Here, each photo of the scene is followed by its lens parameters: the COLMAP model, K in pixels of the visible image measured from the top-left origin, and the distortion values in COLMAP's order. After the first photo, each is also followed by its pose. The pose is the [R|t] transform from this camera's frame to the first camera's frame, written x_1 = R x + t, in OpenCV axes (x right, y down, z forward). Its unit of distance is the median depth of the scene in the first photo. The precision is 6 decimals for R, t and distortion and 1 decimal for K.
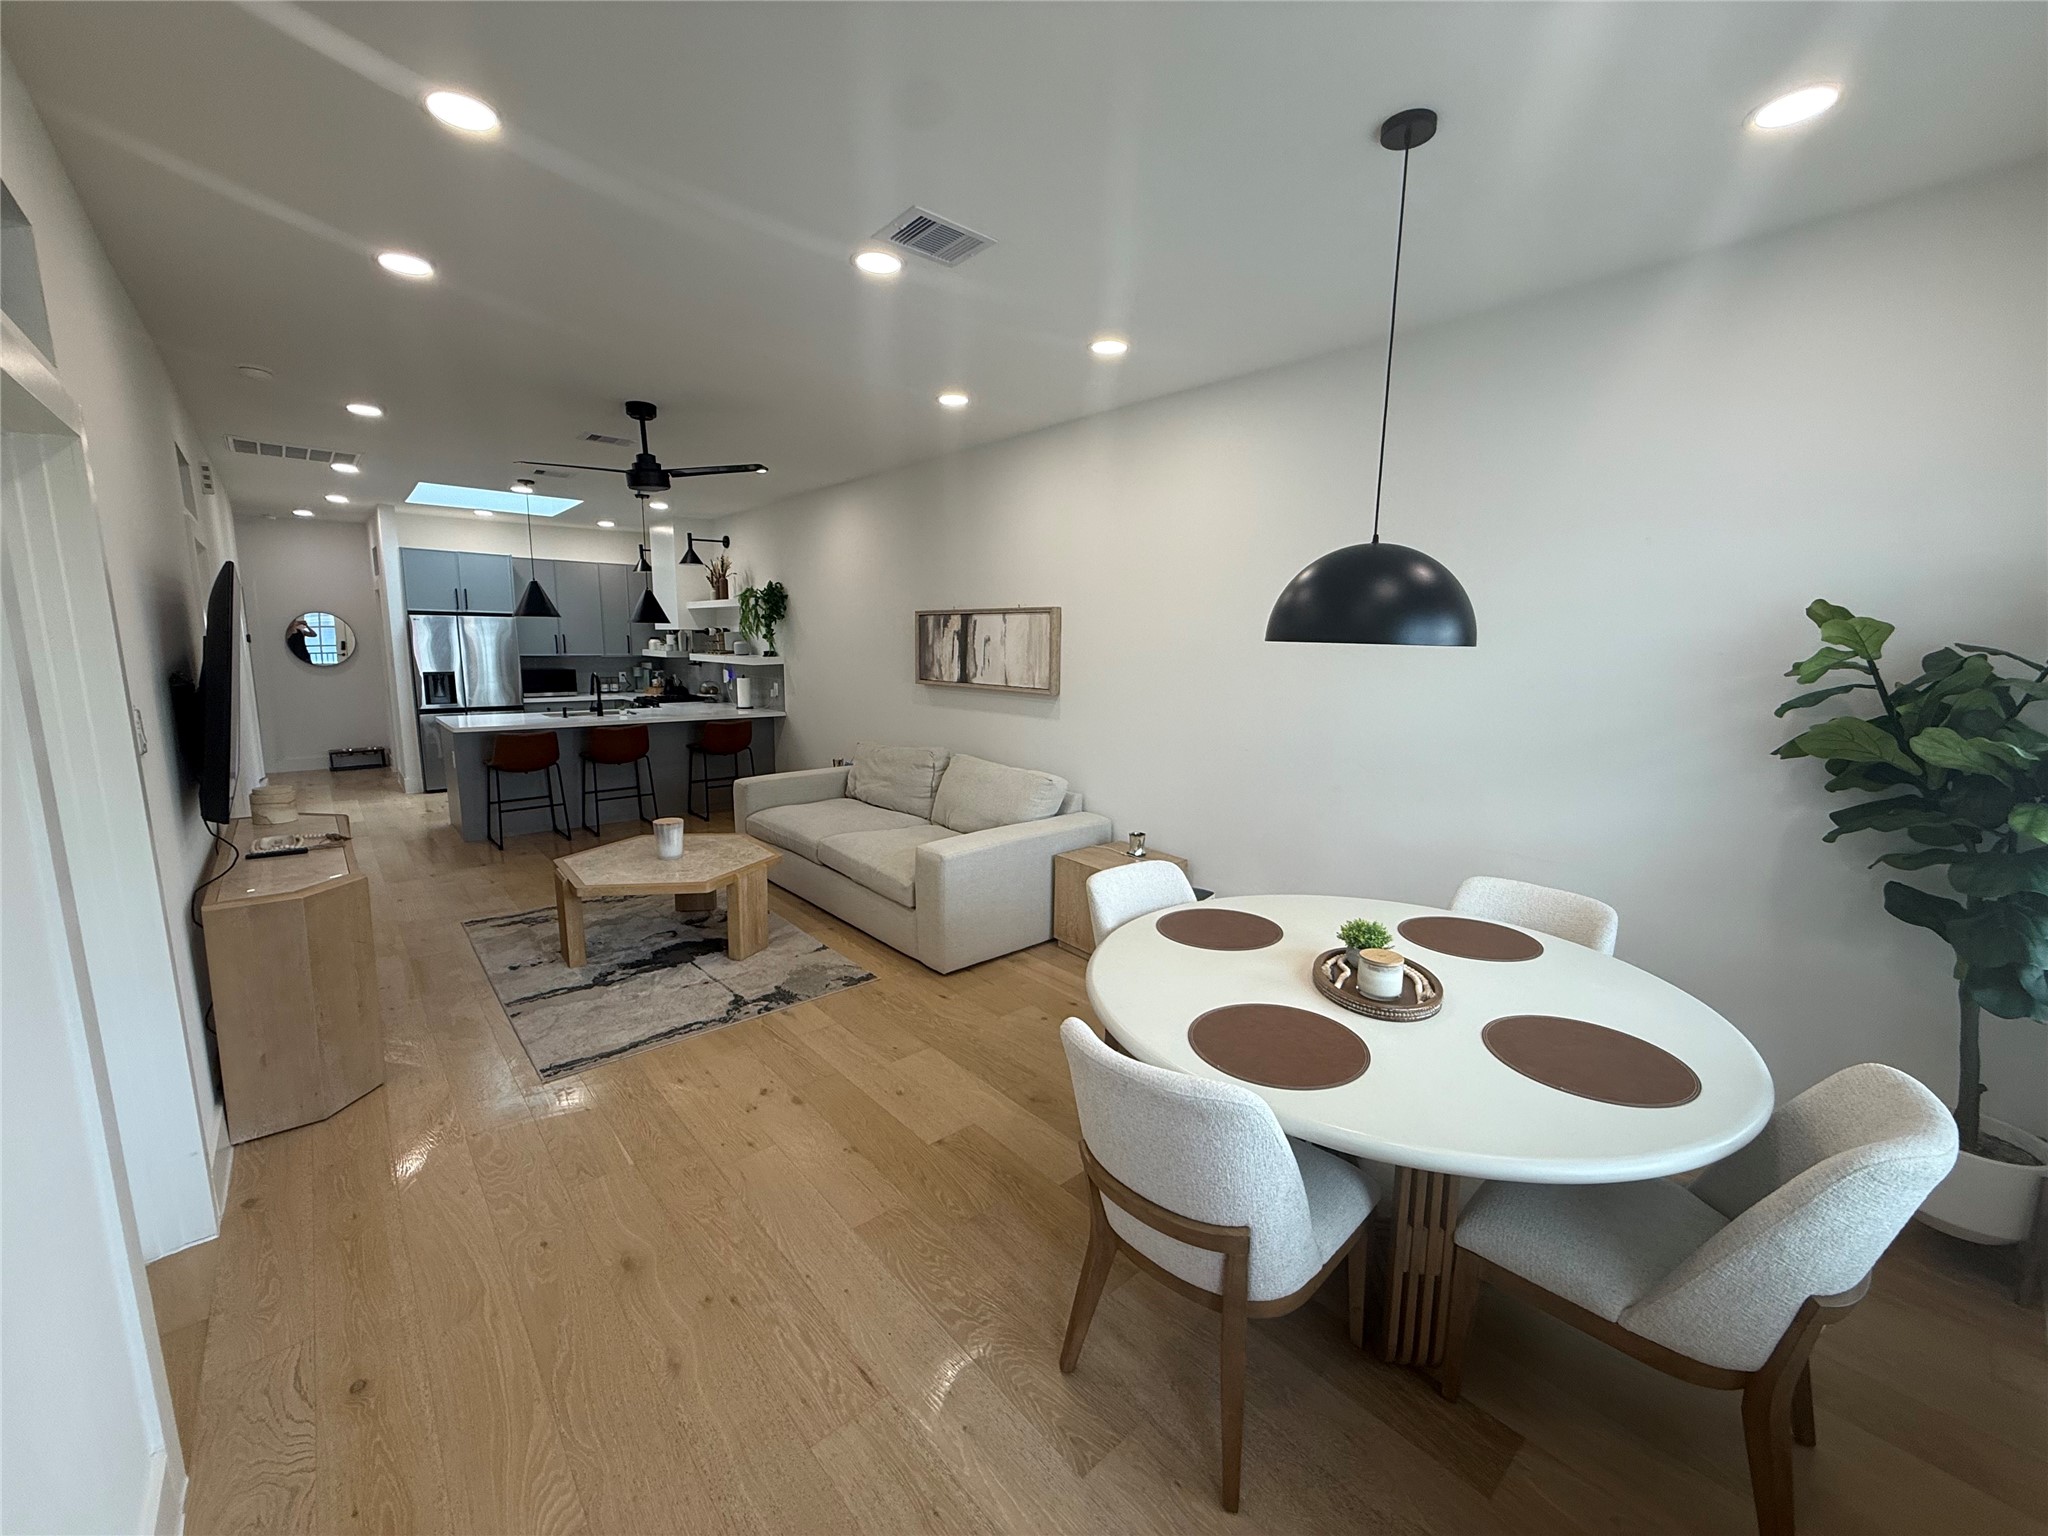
lens RADIAL K [[818.4, 0, 1024.0], [0, 818.4, 768.0], [0, 0, 1]] dist [0.000559, -0.000165]
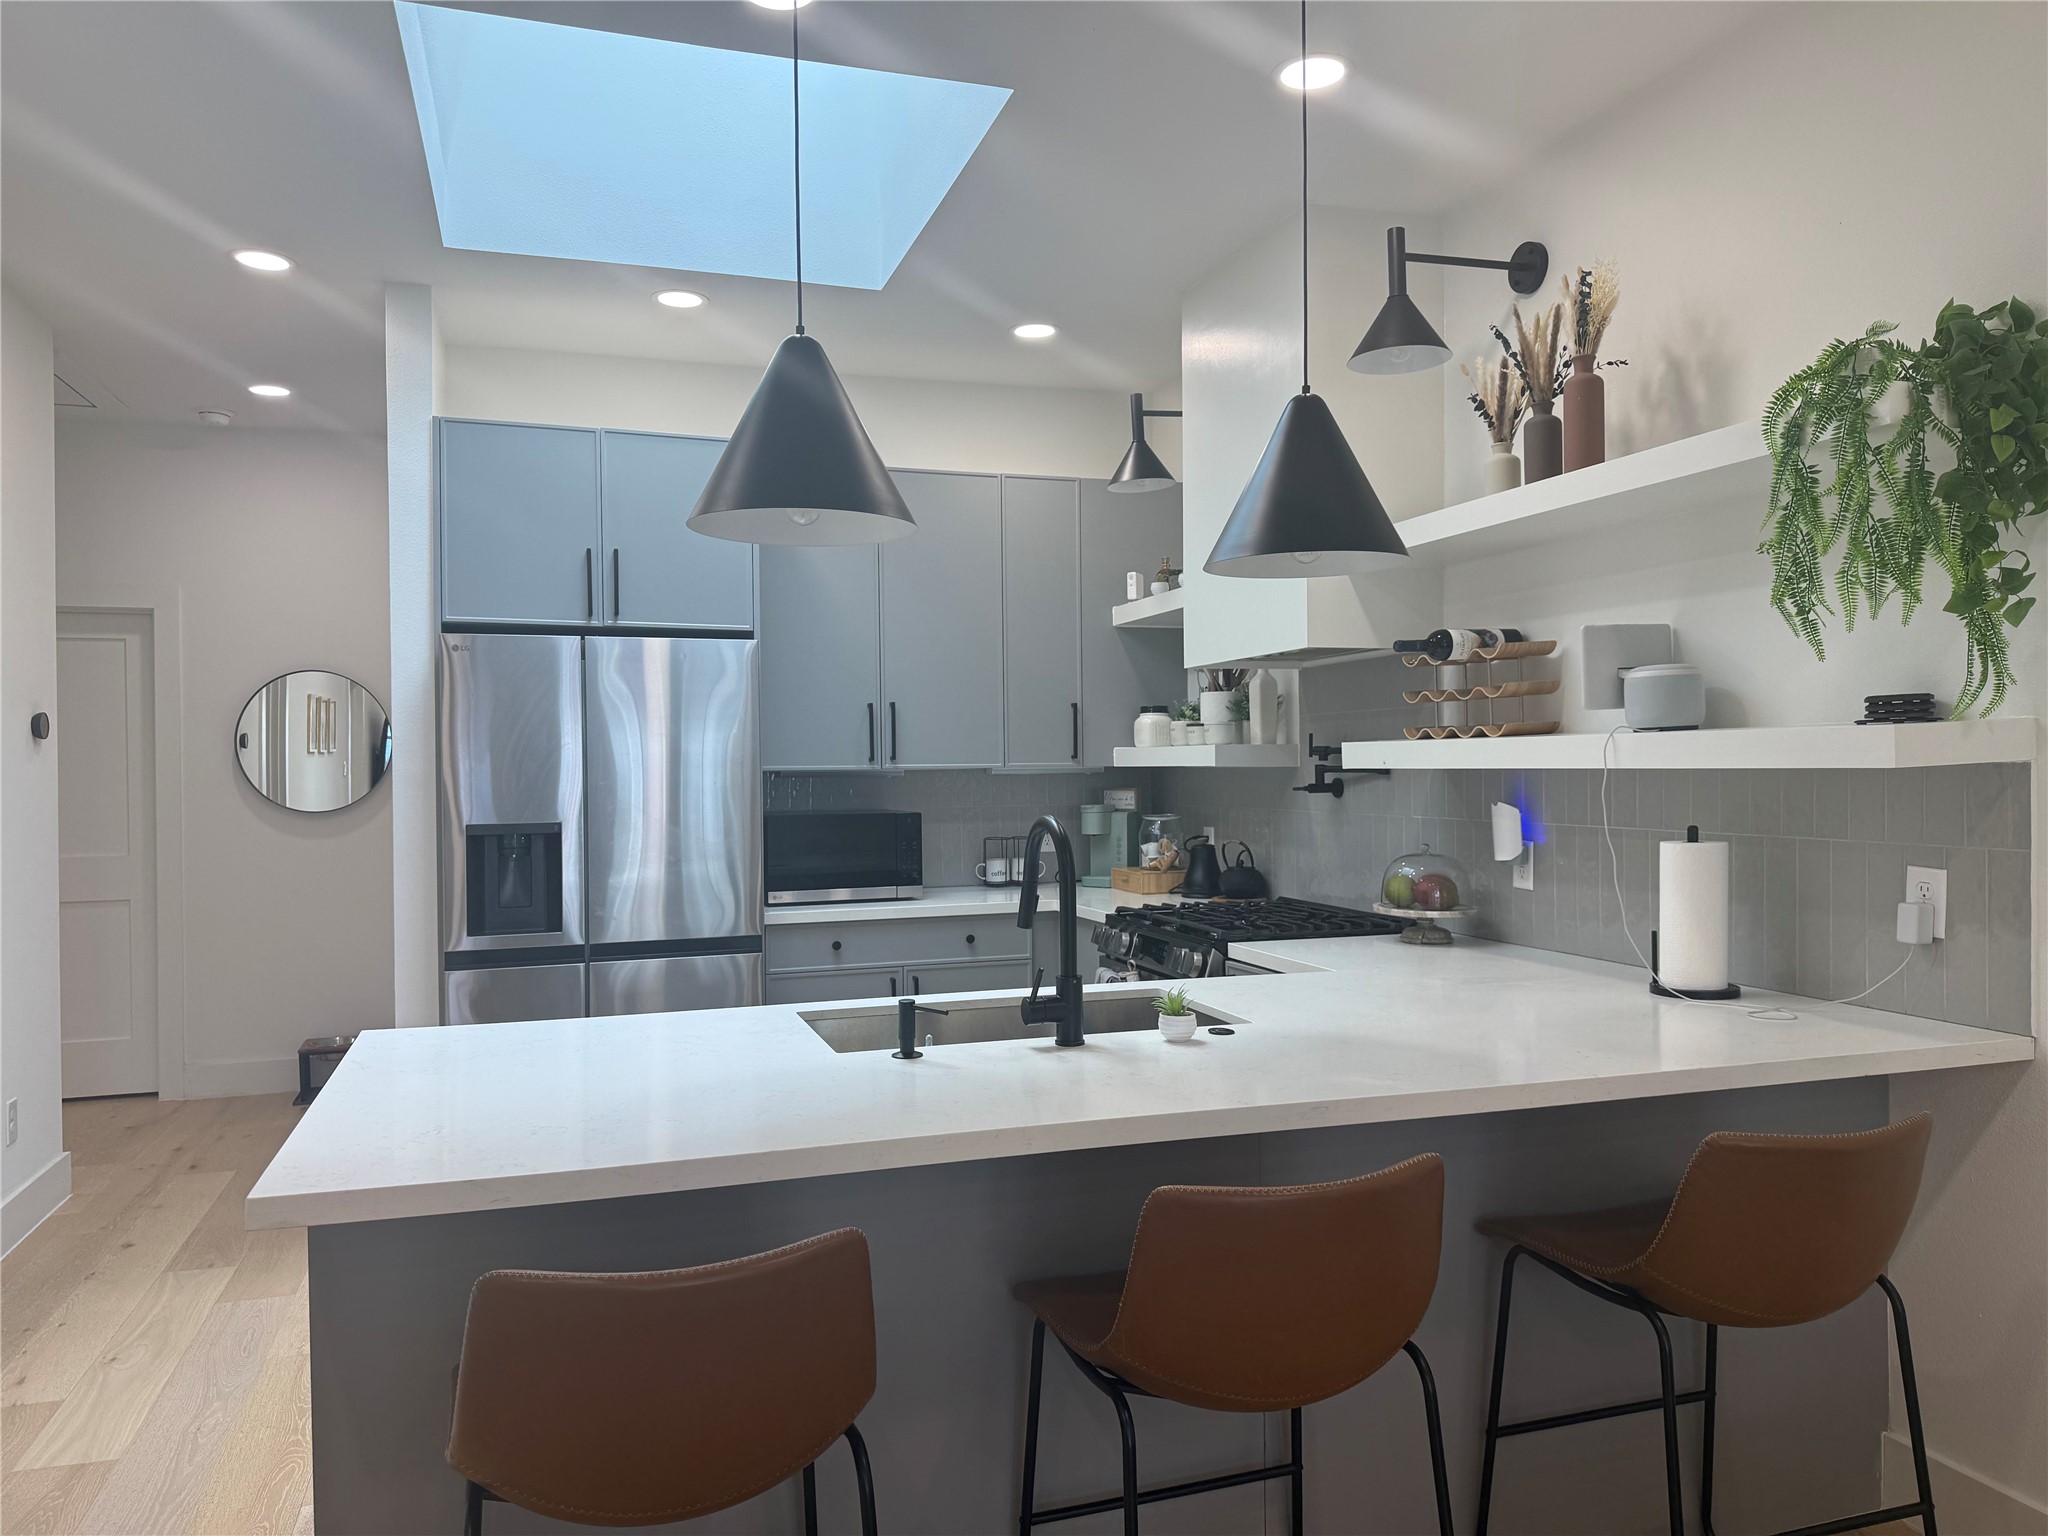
lens RADIAL K [[1441.0, 0, 1024.0], [0, 1441.0, 768.0], [0, 0, 1]] dist [0.142620, -0.245238]
pose [[0.921908, -0.023520, -0.386693, -0.581347], [-0.036221, 0.988550, -0.146482, -0.113751], [0.385711, 0.149049, 0.910501, 0.998547]]
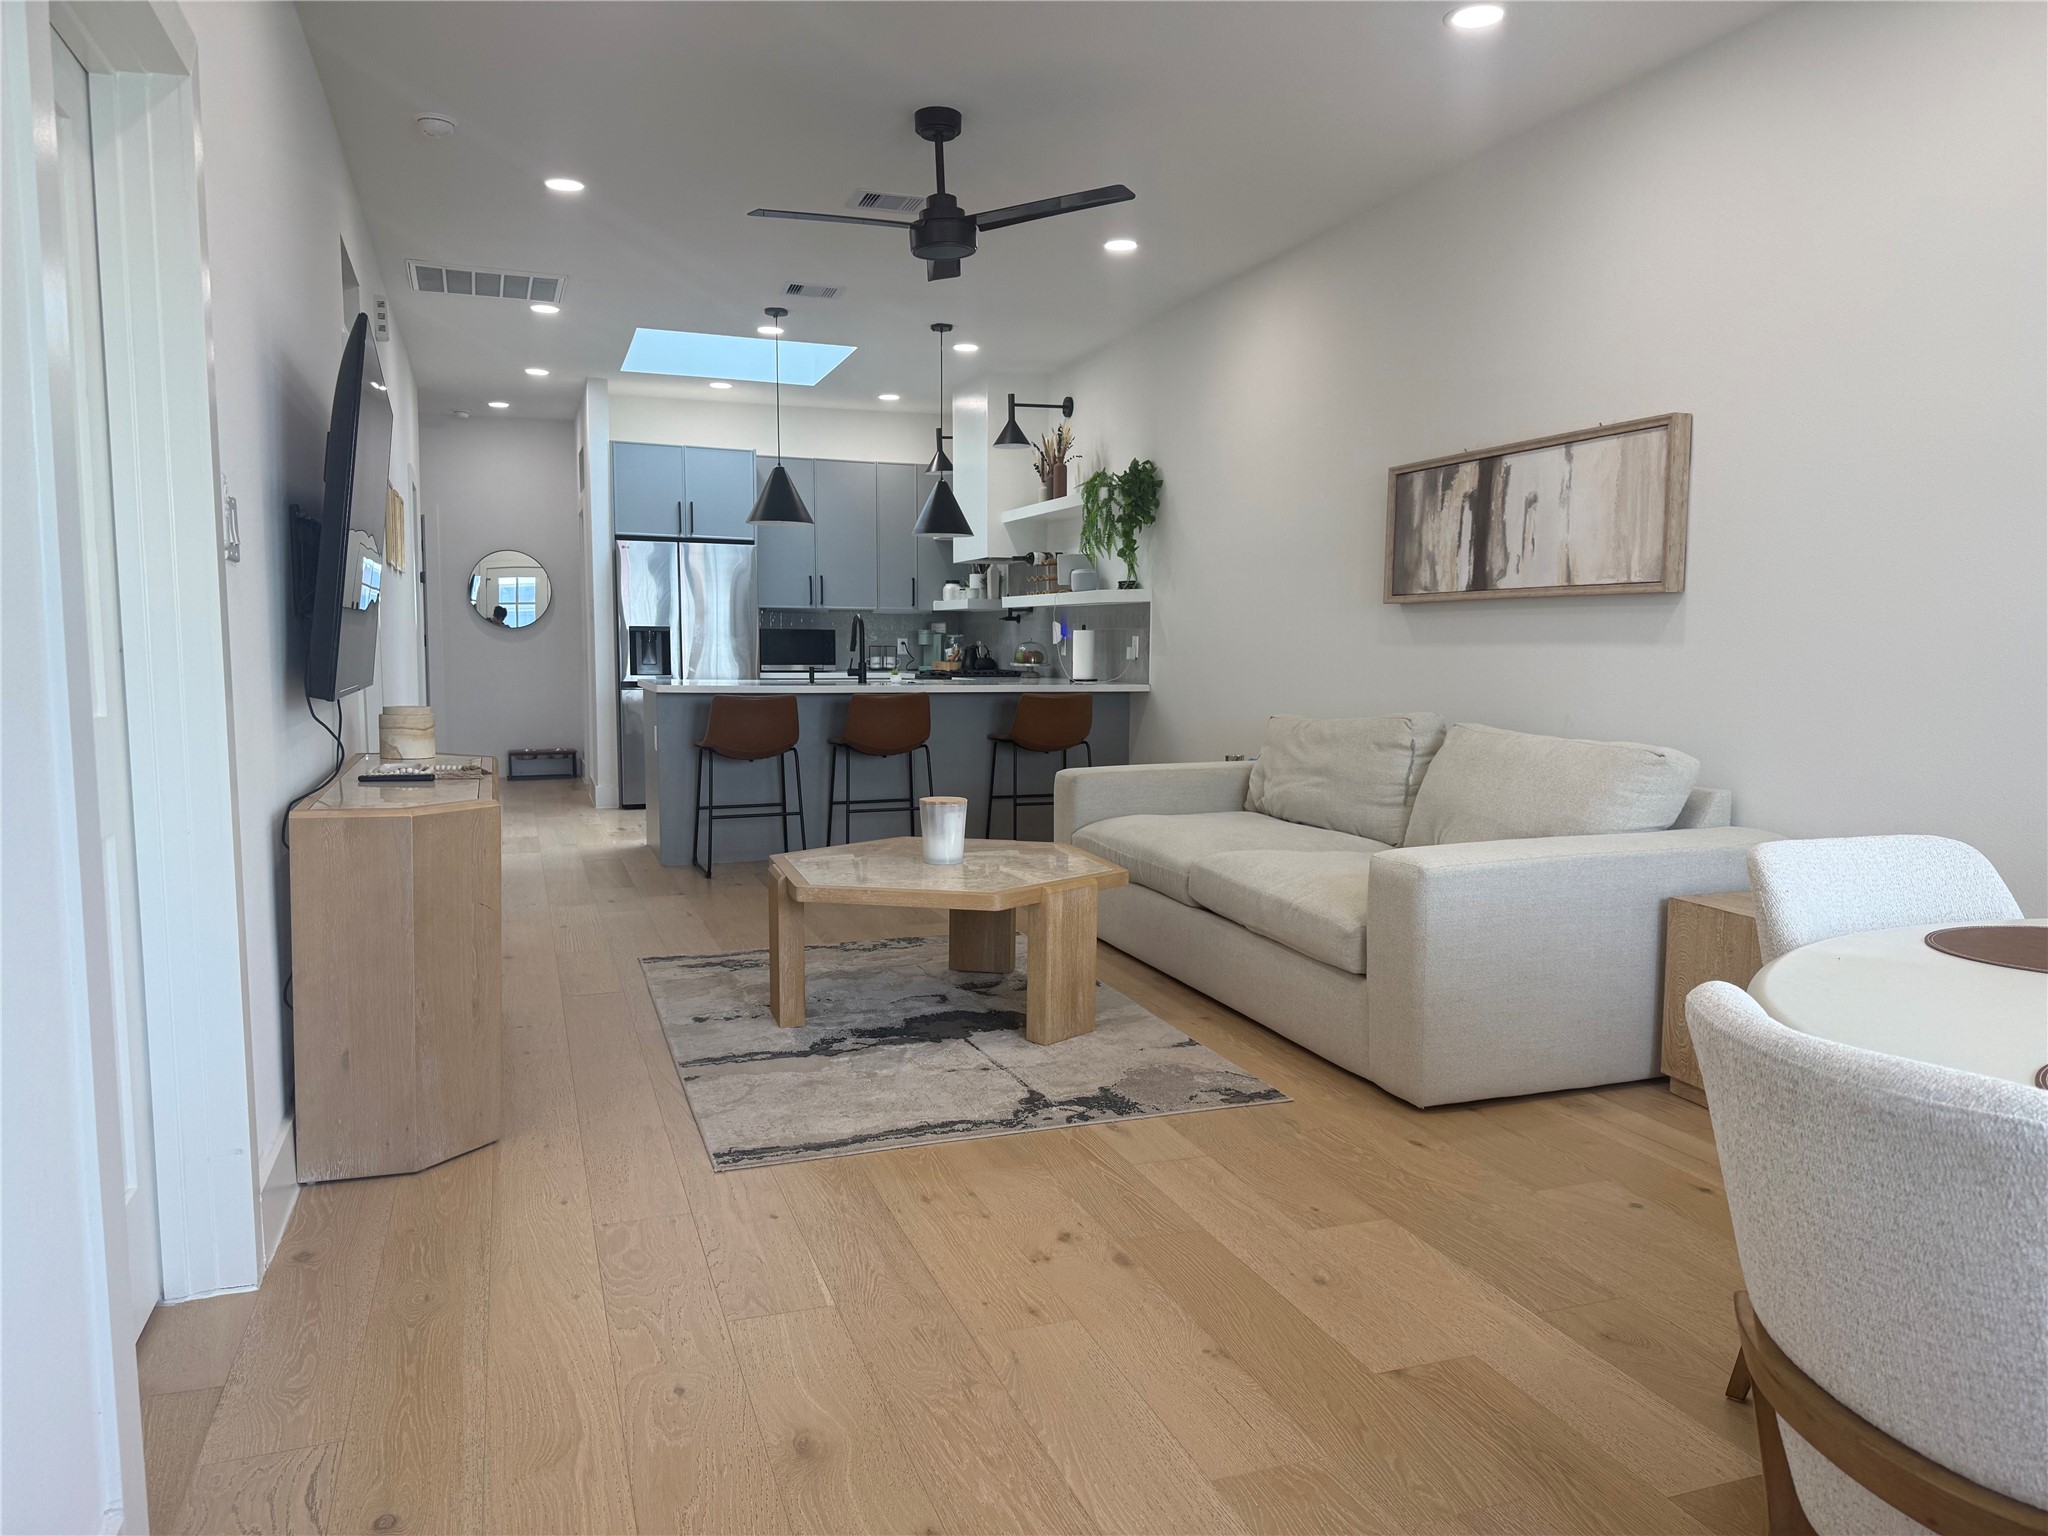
lens RADIAL K [[1441.0, 0, 1024.0], [0, 1441.0, 768.0], [0, 0, 1]] dist [0.142620, -0.245238]
pose [[0.930008, 0.024898, -0.366694, 0.000483], [-0.050337, 0.996930, -0.059975, 0.087352], [0.364075, 0.074235, 0.928406, 0.046430]]
